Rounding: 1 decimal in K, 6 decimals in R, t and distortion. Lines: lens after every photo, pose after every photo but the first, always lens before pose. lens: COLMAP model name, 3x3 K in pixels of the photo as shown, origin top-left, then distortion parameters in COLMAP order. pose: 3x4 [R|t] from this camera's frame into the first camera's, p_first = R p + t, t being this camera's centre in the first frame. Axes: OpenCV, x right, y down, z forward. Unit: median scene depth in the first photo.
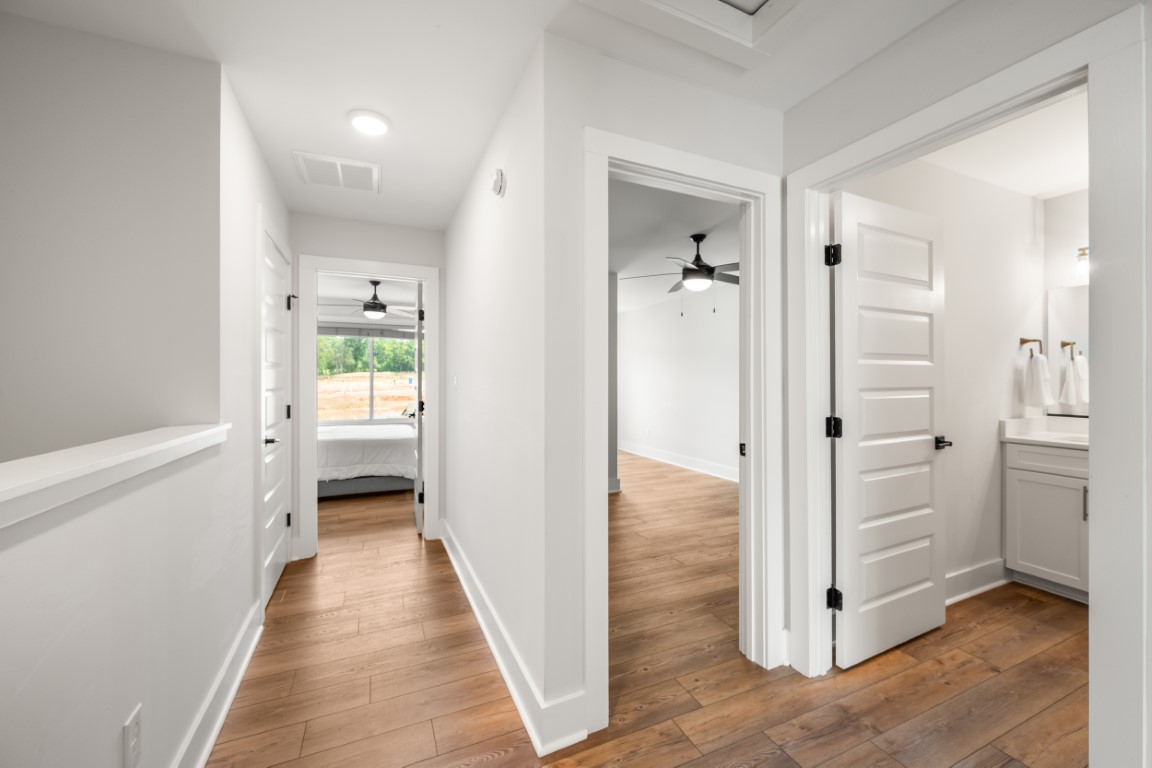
lens RADIAL K [[450.7, 0, 579.1], [0, 450.7, 378.5], [0, 0, 1]] dist [-0.000688, -0.000132]
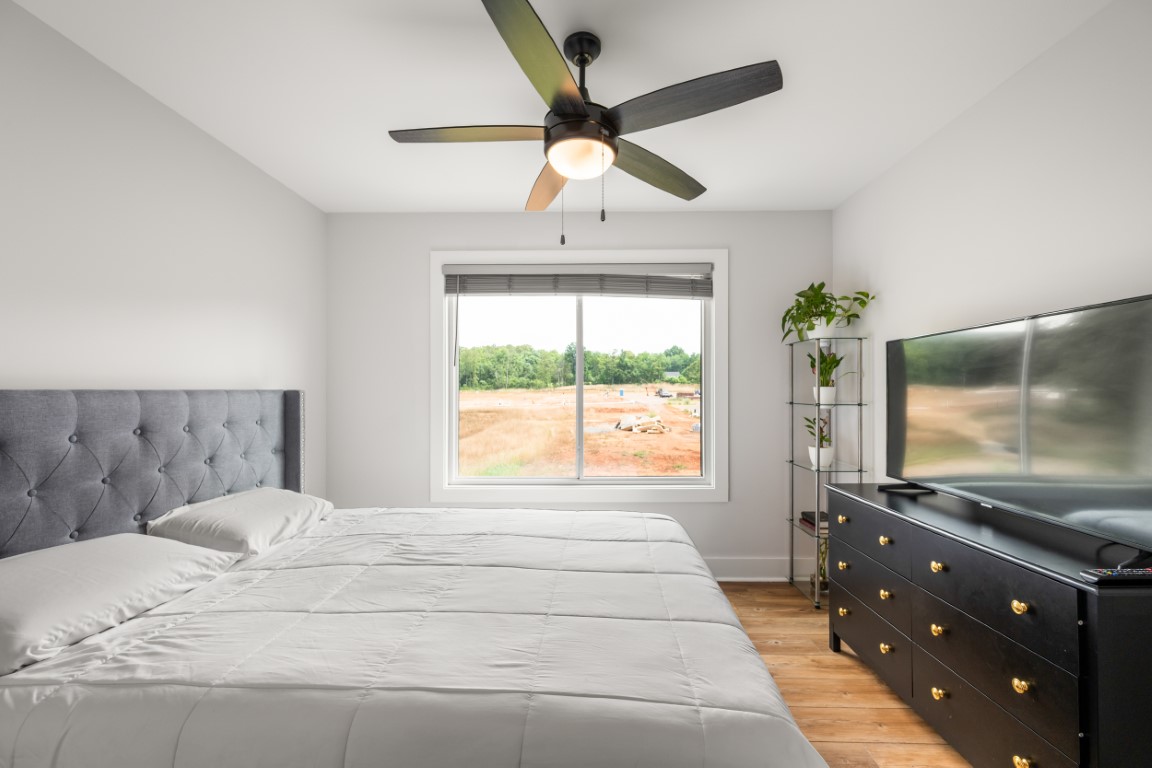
lens RADIAL K [[460.8, 0, 578.9], [0, 460.8, 392.1], [0, 0, 1]] dist [-0.000275, -0.000024]
pose [[0.900618, 0.000402, -0.434611, -0.273975], [0.000849, 0.999996, 0.002683, 0.003829], [0.434611, -0.002785, 0.900614, 0.613154]]
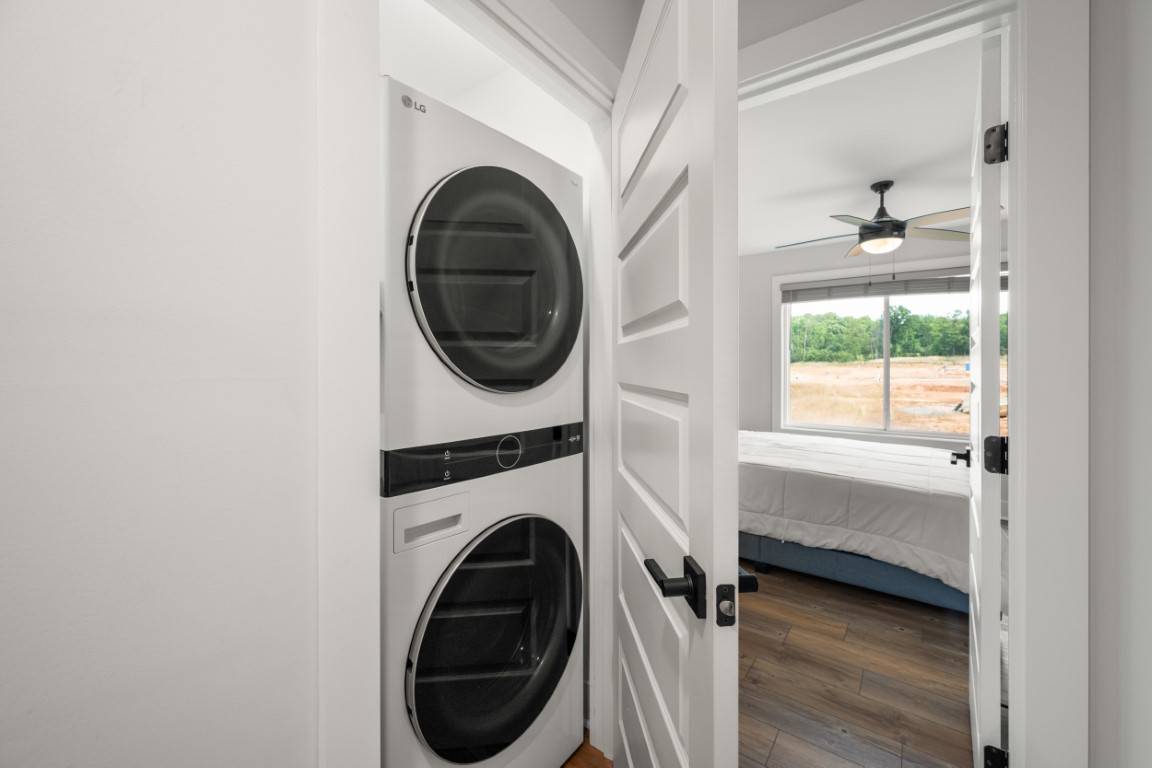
lens RADIAL K [[459.4, 0, 578.3], [0, 459.4, 363.9], [0, 0, 1]] dist [0.000191, -0.000089]
pose [[0.487064, -0.000444, -0.873366, -0.121471], [-0.000156, 1.000000, -0.000596, 0.001386], [0.873366, 0.000426, 0.487064, 0.338453]]
